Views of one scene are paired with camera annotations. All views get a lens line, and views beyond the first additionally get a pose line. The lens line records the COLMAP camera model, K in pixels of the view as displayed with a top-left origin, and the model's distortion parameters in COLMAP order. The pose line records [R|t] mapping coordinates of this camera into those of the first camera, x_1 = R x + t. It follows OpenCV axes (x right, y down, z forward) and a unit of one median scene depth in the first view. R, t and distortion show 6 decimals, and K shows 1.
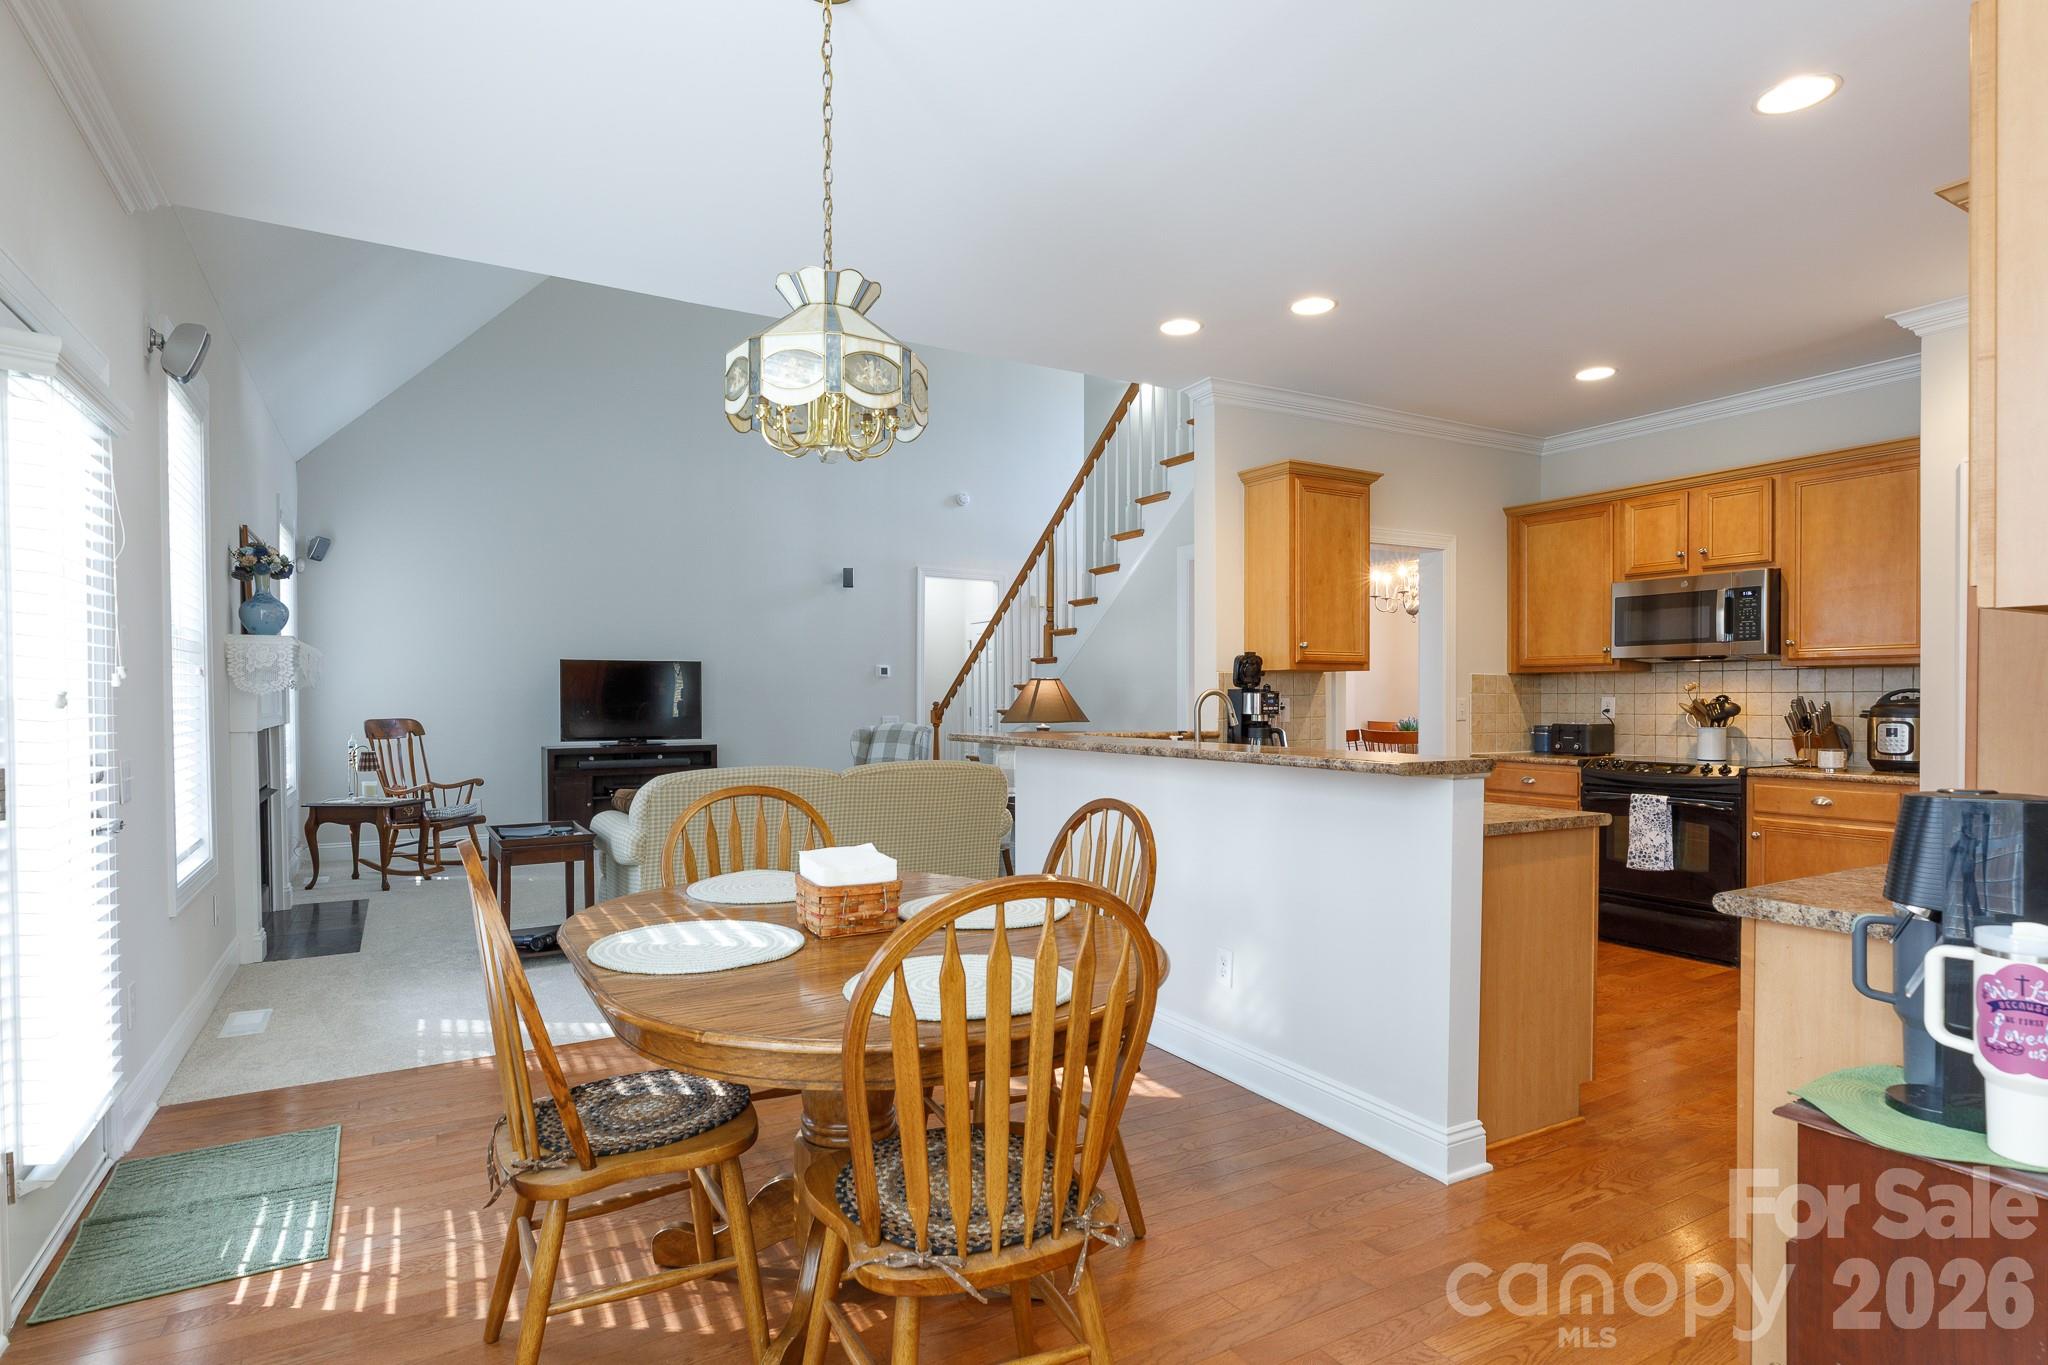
lens RADIAL K [[1049.3, 0, 1025.7], [0, 1049.3, 707.6], [0, 0, 1]] dist [-0.005382, 0.000287]
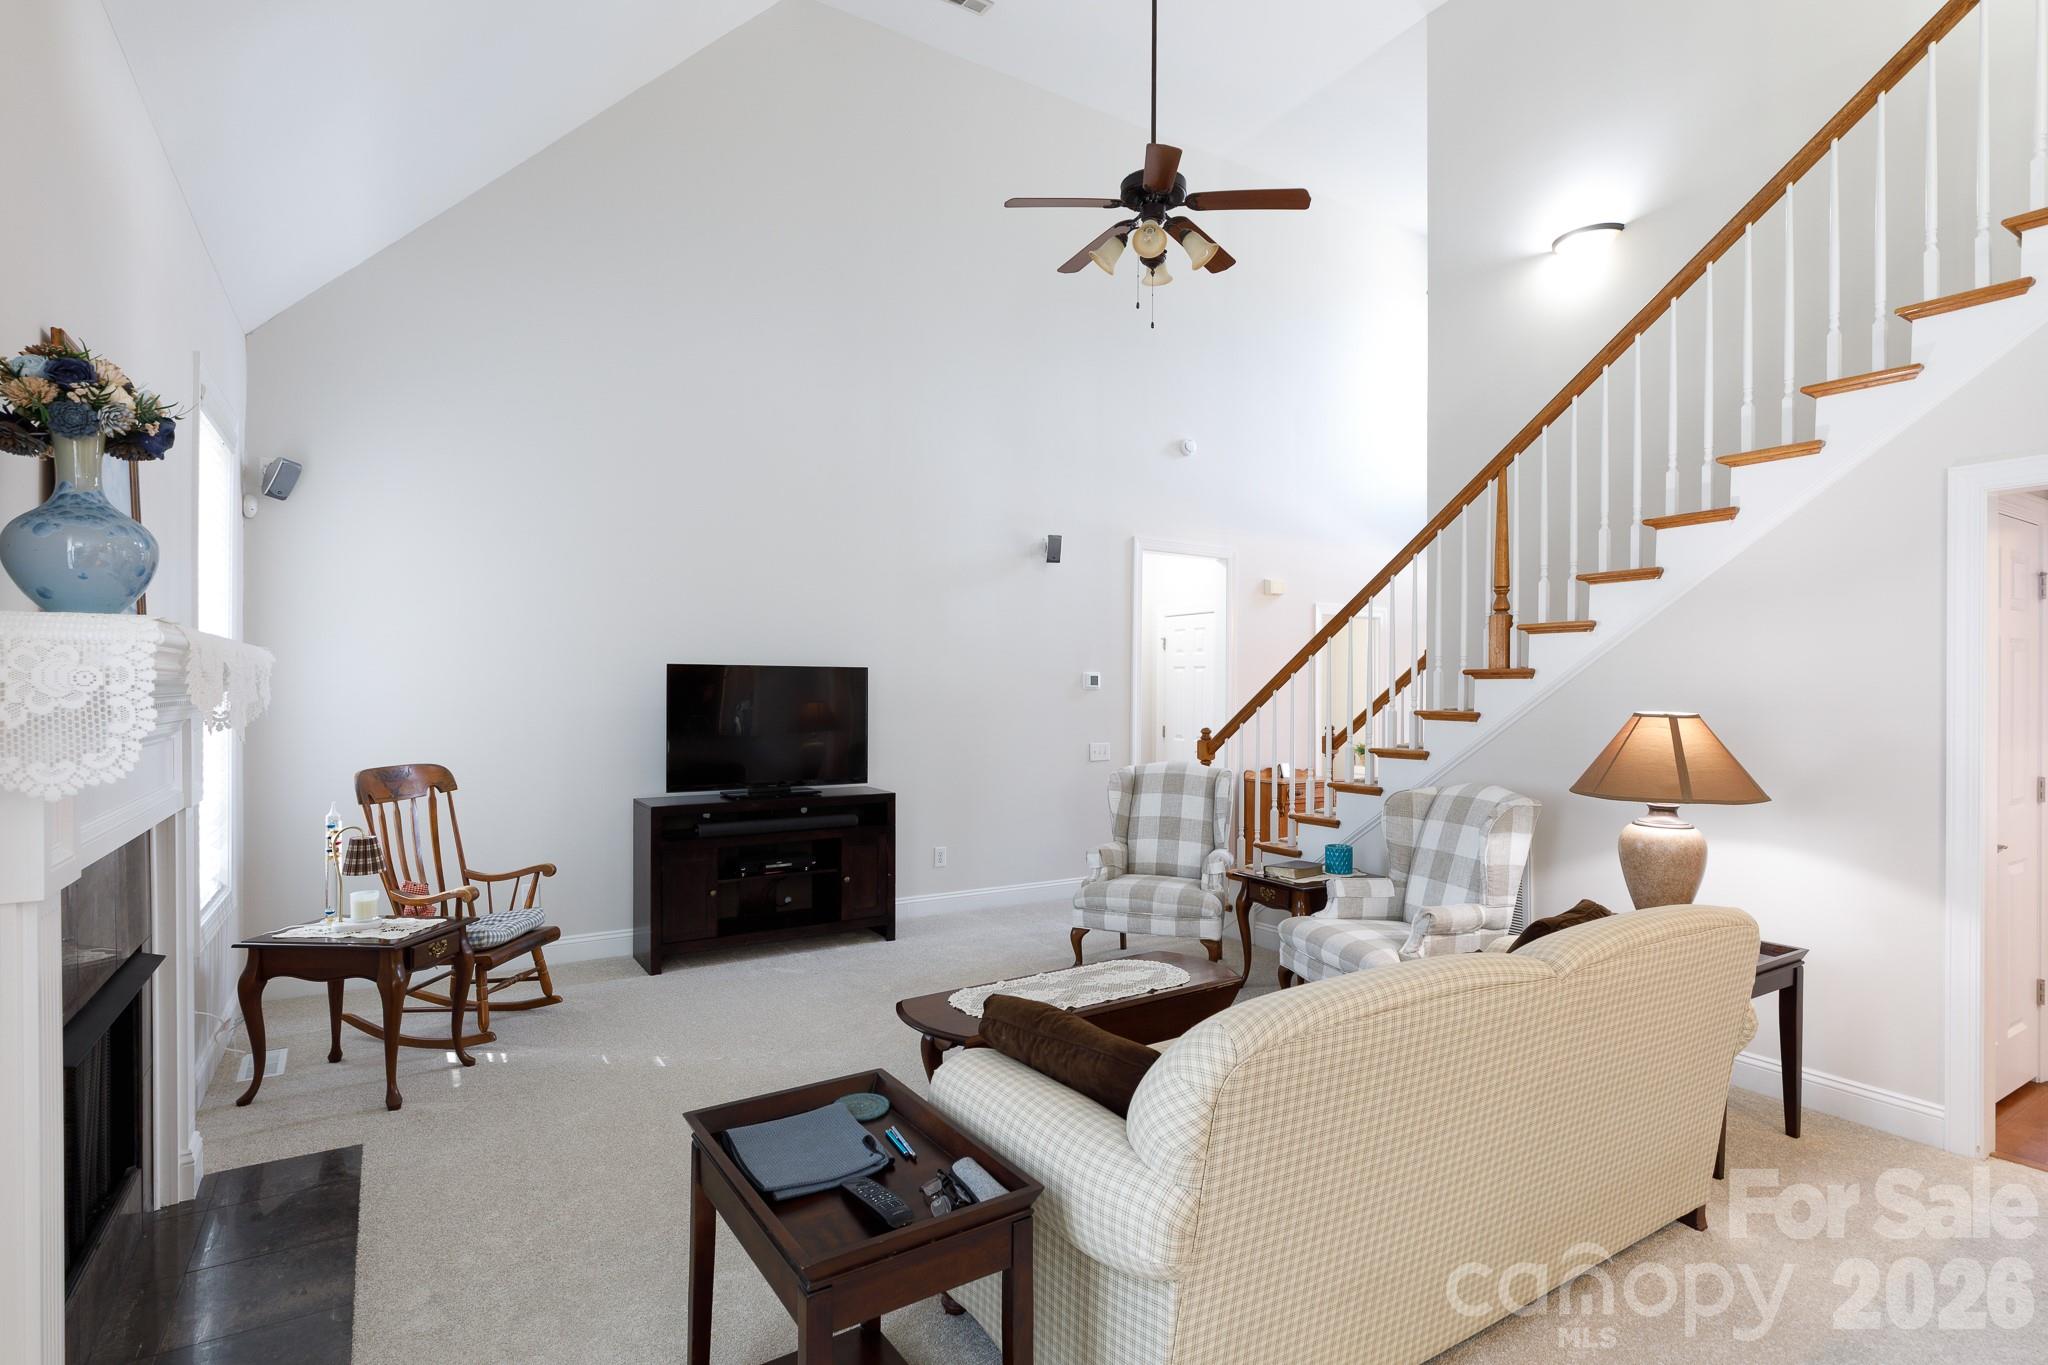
lens RADIAL K [[1001.6, 0, 1026.1], [0, 1001.6, 688.2], [0, 0, 1]] dist [-0.005400, -0.000359]
pose [[0.999372, 0.006057, 0.034918, -0.283554], [-0.005576, 0.999888, -0.013858, -0.027463], [-0.034998, 0.013654, 0.999294, 0.439671]]
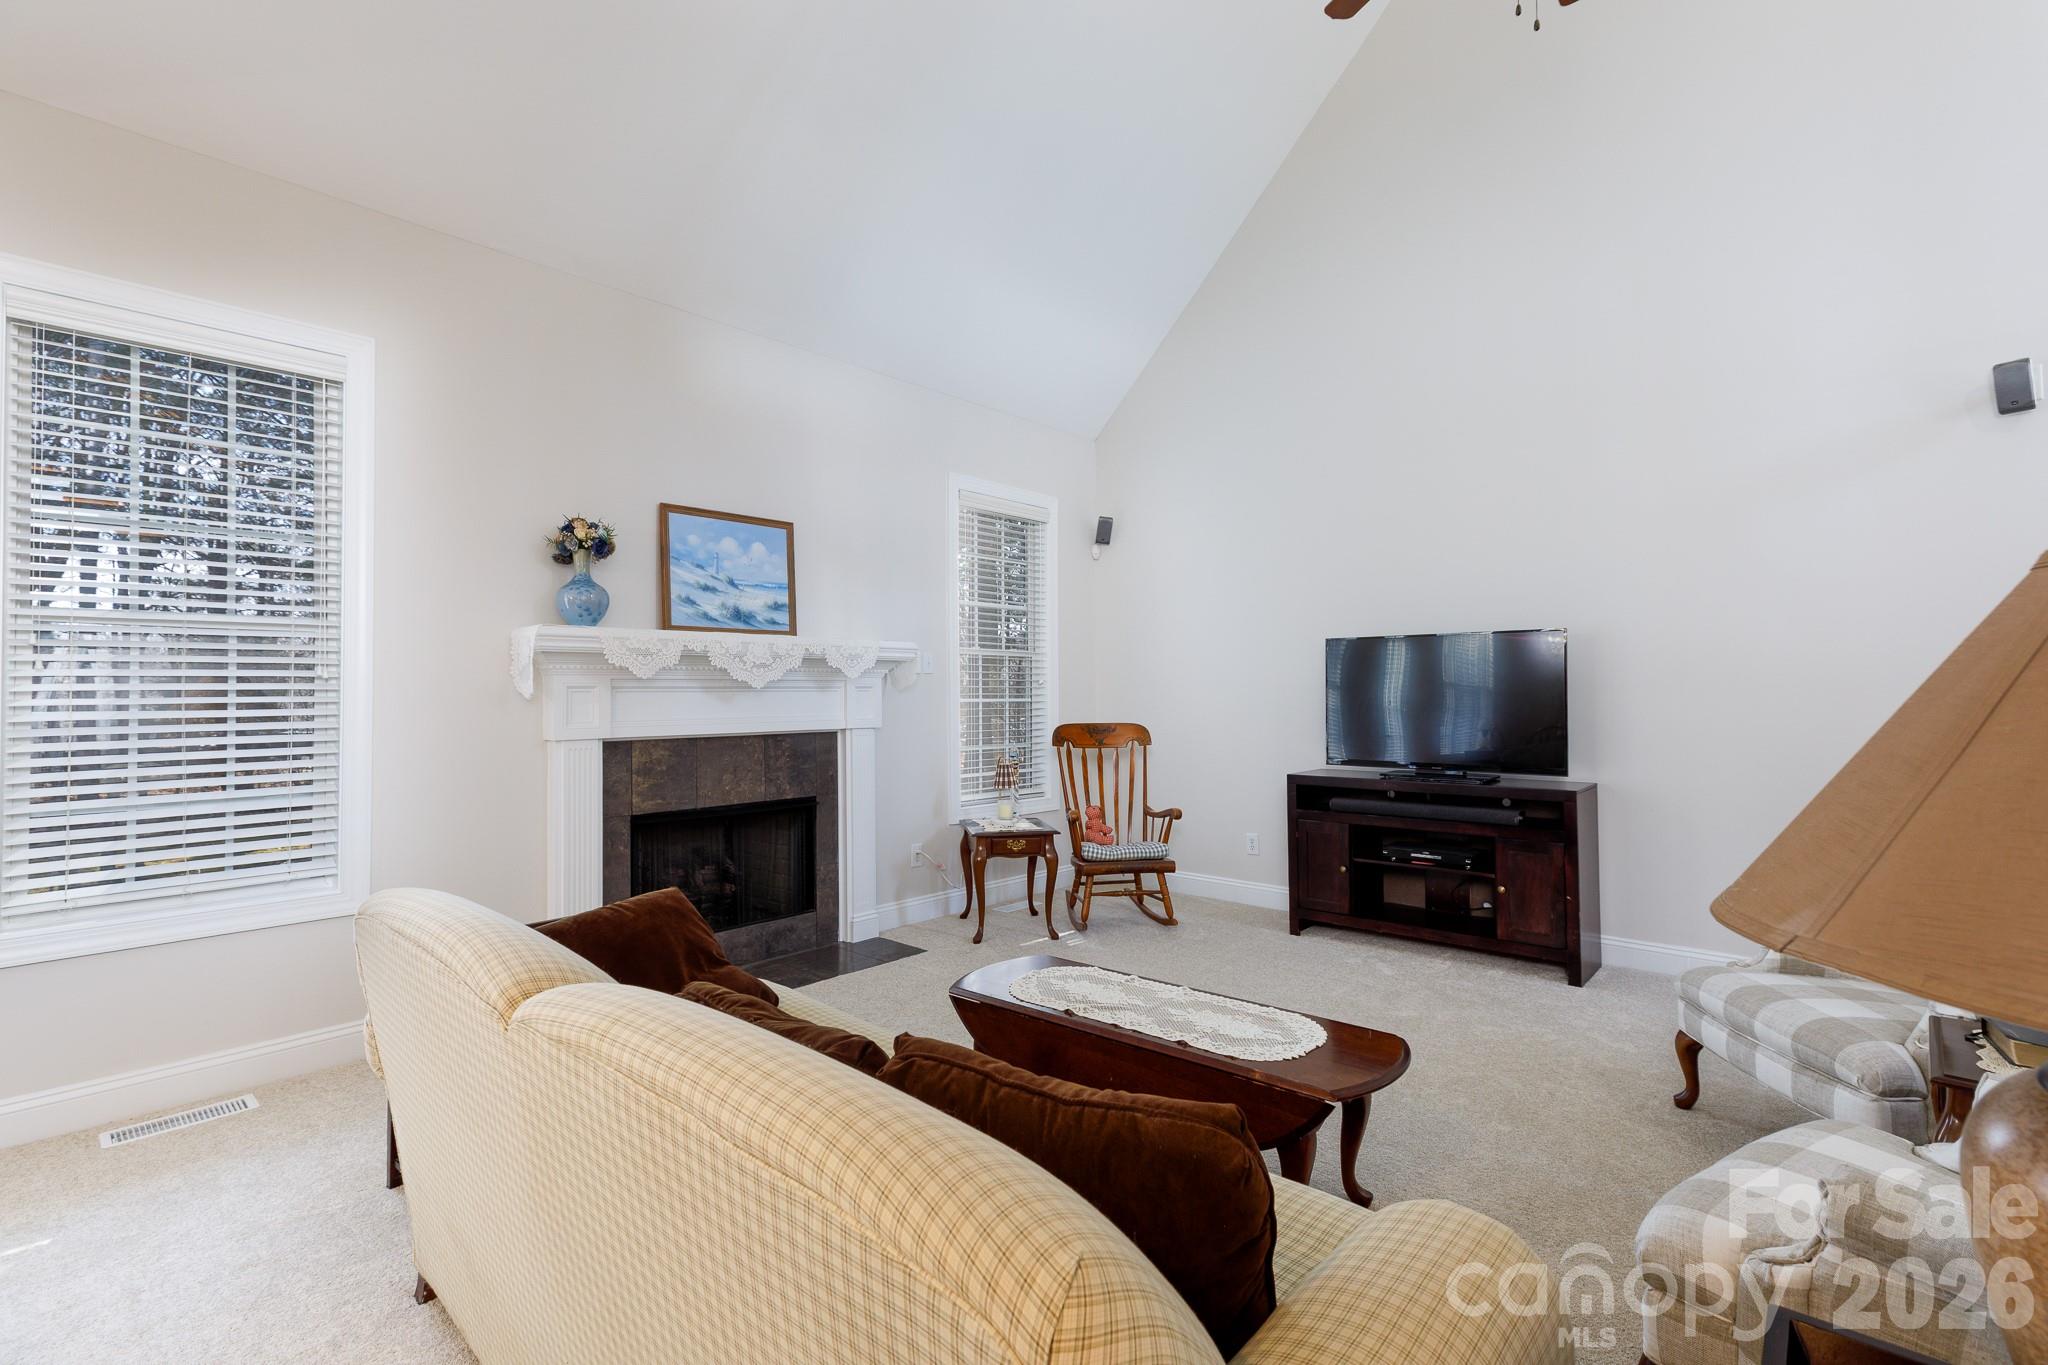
lens RADIAL K [[928.1, 0, 1036.7], [0, 928.1, 685.0], [0, 0, 1]] dist [0.001758, 0.000232]
pose [[0.300485, -0.005677, -0.953770, 0.063280], [-0.008029, 0.999932, -0.008481, -0.012260], [0.953753, 0.010206, 0.300419, 0.749266]]
